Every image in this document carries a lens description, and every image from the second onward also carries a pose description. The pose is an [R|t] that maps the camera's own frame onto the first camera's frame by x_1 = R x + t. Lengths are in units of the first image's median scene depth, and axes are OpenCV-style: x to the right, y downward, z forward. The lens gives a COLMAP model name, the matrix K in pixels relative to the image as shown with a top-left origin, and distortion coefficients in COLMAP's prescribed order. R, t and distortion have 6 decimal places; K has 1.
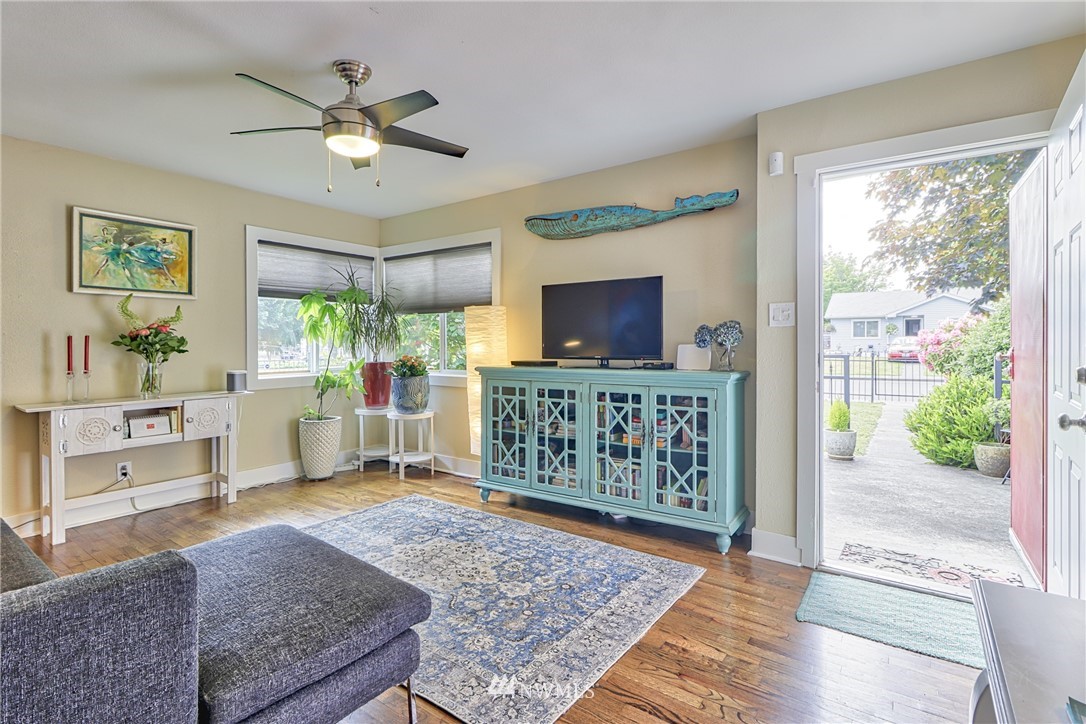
lens RADIAL K [[531.0, 0, 546.9], [0, 531.0, 346.4], [0, 0, 1]] dist [0.001098, -0.000170]
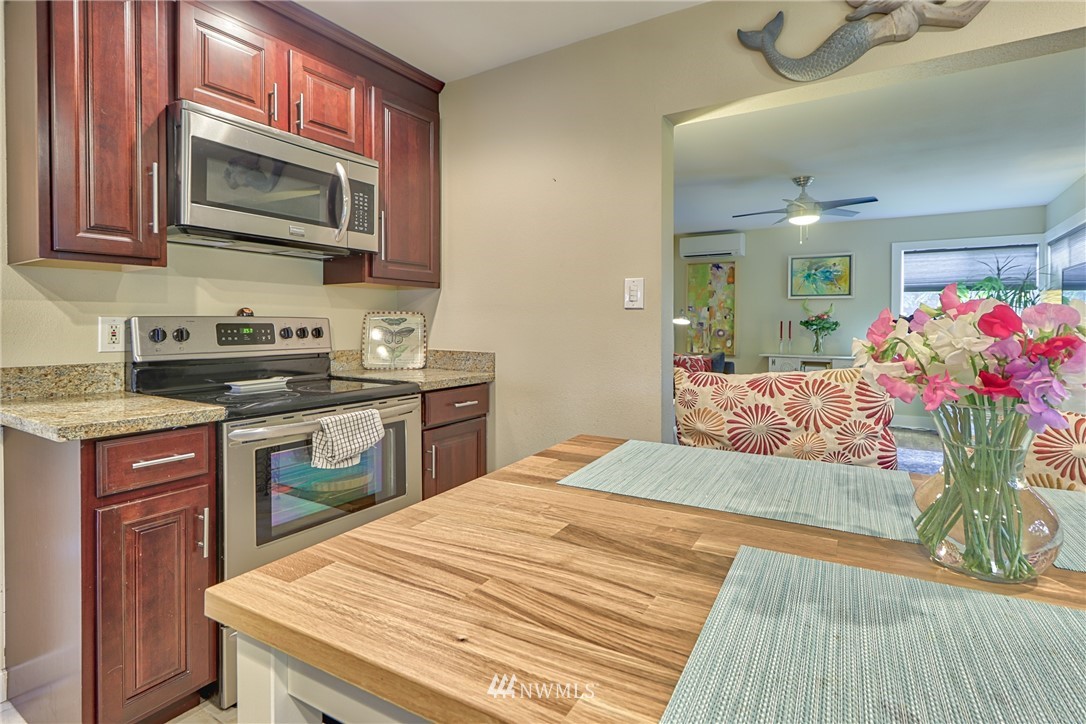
lens RADIAL K [[531.0, 0, 536.5], [0, 531.0, 324.3], [0, 0, 1]] dist [0.001098, -0.000170]
pose [[0.050699, 0.008233, -0.998680, 0.989167], [-0.013292, 0.999883, 0.007568, -0.009744], [0.998626, 0.012891, 0.050803, -0.031709]]
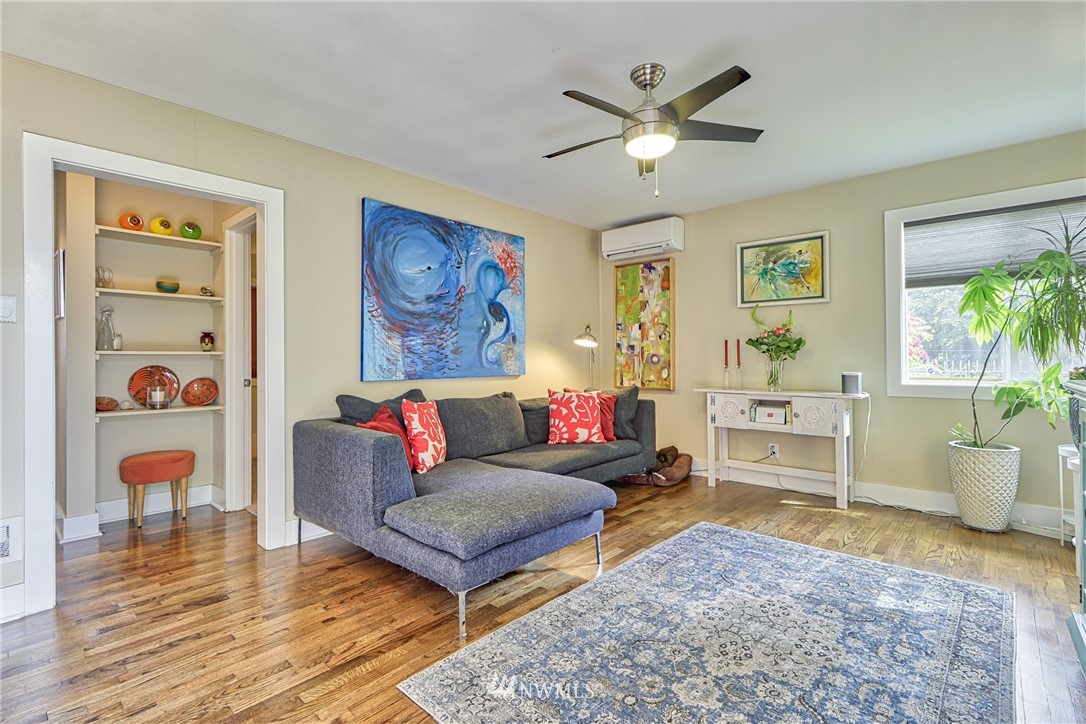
lens RADIAL K [[531.0, 0, 551.4], [0, 531.0, 353.0], [0, 0, 1]] dist [0.001098, -0.000170]
pose [[-0.141564, -0.004365, -0.989919, 0.488218], [-0.001801, 0.999990, -0.004152, 0.018778], [0.989927, 0.001195, -0.141571, 0.690474]]
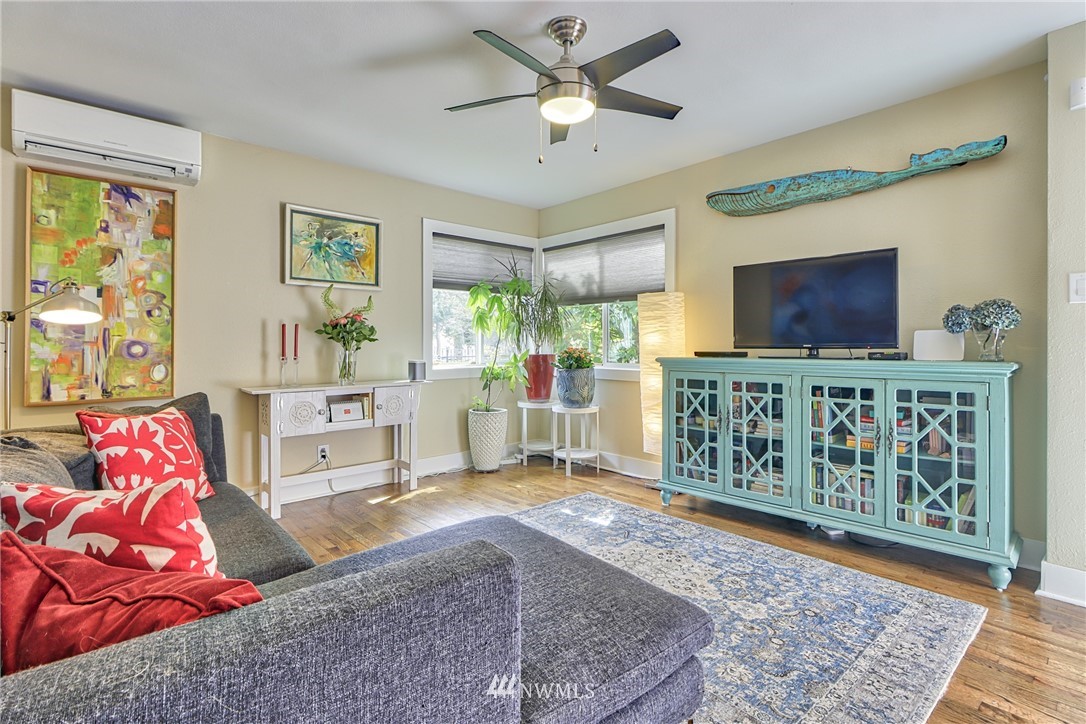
lens RADIAL K [[531.0, 0, 540.1], [0, 531.0, 344.3], [0, 0, 1]] dist [0.001098, -0.000170]
pose [[0.976379, -0.000632, -0.216063, -0.152911], [-0.001145, 0.999967, -0.008099, 0.026916], [0.216061, 0.008155, 0.976346, 0.065272]]
